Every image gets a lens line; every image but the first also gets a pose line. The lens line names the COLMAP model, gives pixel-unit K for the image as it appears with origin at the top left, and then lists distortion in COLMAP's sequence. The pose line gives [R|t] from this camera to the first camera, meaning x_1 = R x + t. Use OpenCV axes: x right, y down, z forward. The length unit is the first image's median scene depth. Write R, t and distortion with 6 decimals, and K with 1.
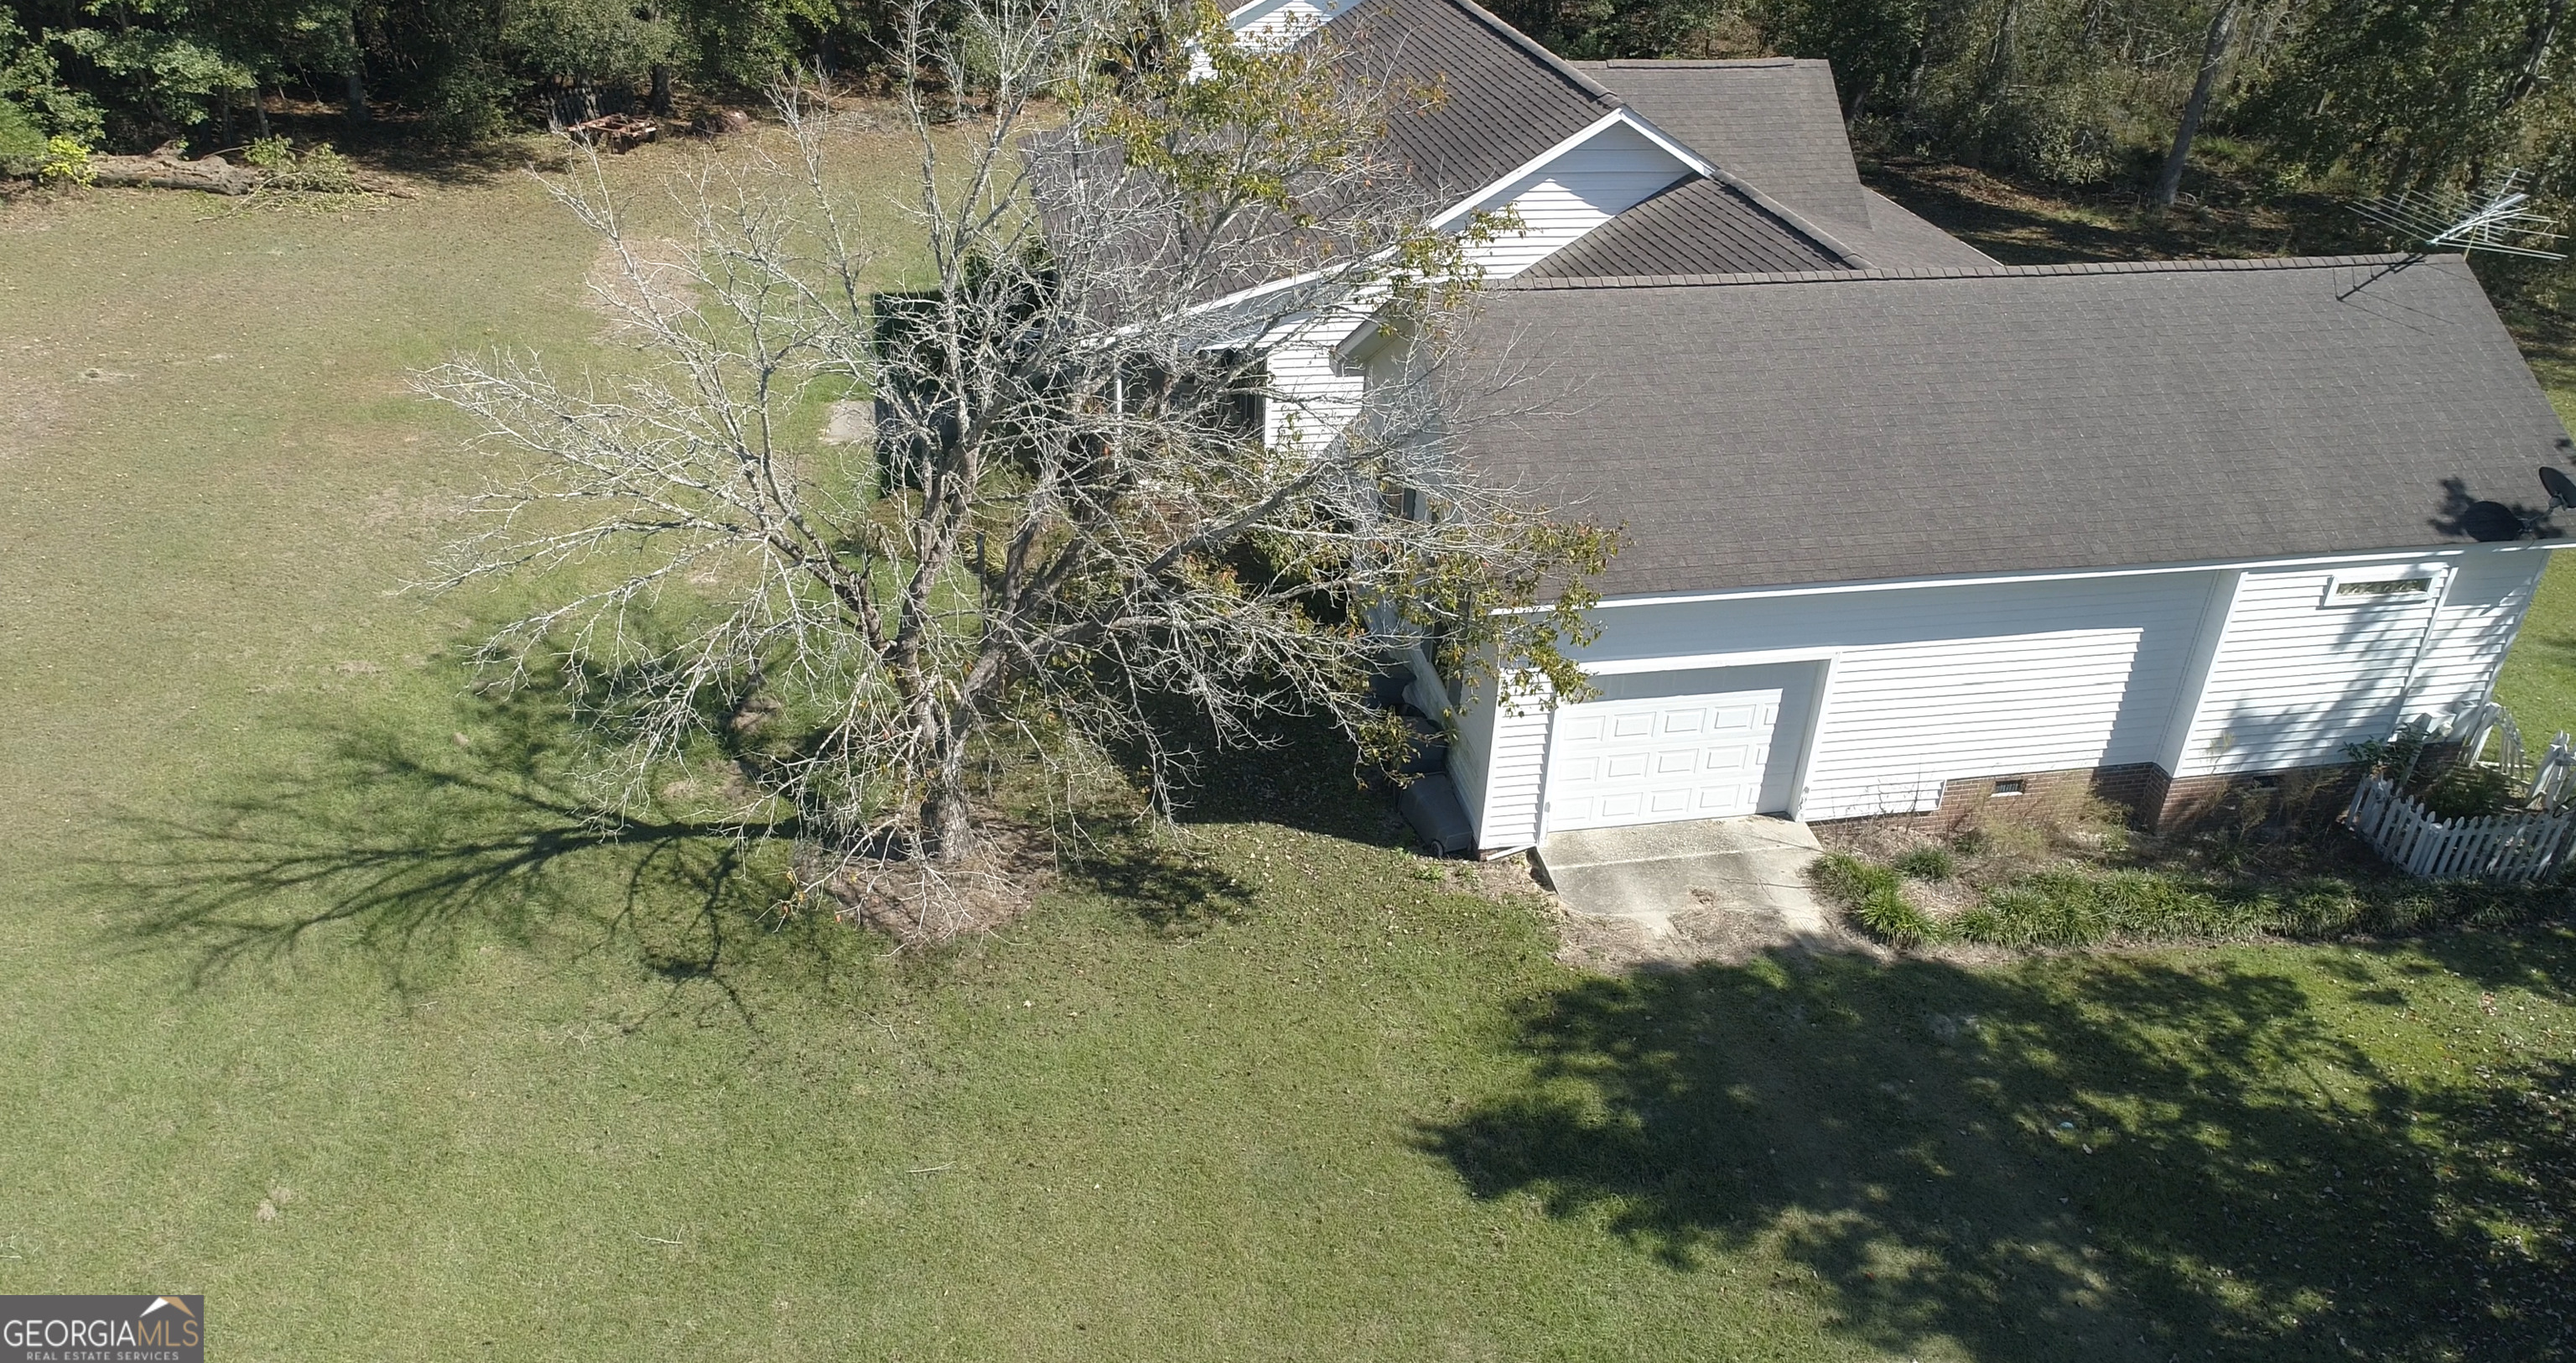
lens RADIAL K [[1827.7, 0, 1284.4], [0, 1827.7, 681.8], [0, 0, 1]] dist [-0.001499, 0.010858]
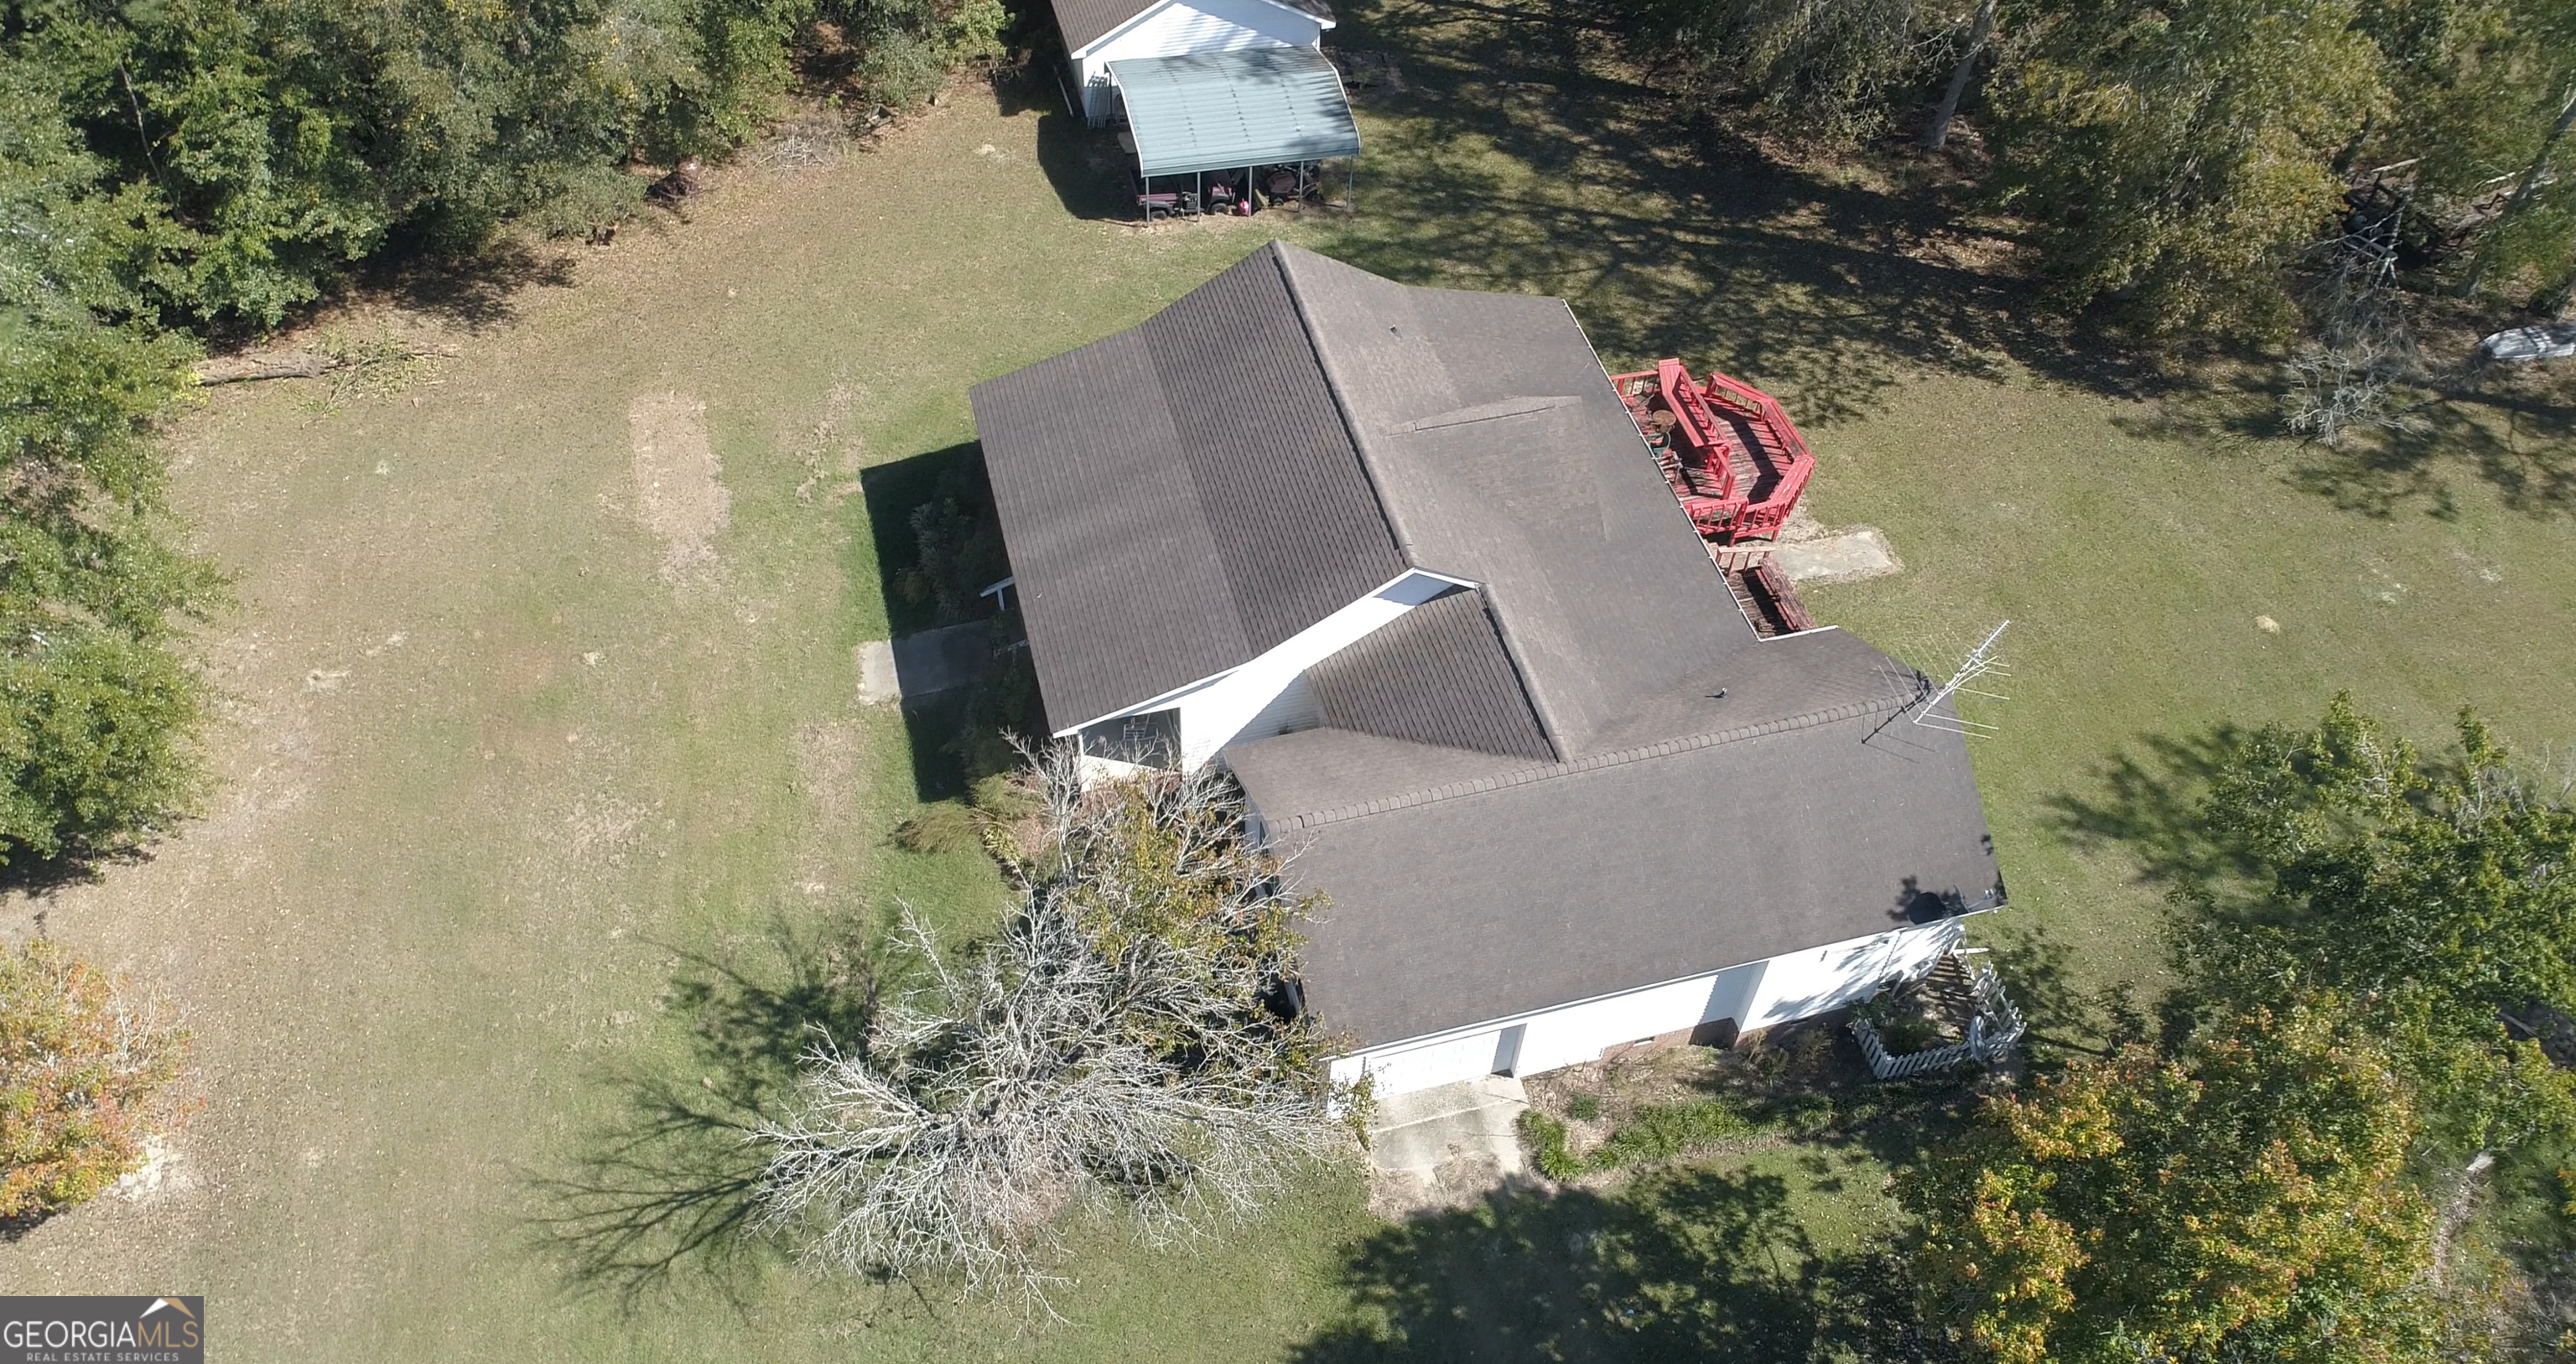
lens RADIAL K [[1847.3, 0, 1285.2], [0, 1847.3, 686.6], [0, 0, 1]] dist [0.002290, 0.003435]
pose [[0.997932, -0.057663, 0.028396, 0.046355], [0.044770, 0.940574, 0.336625, -0.936824], [-0.046120, -0.334658, 0.941210, -0.523167]]
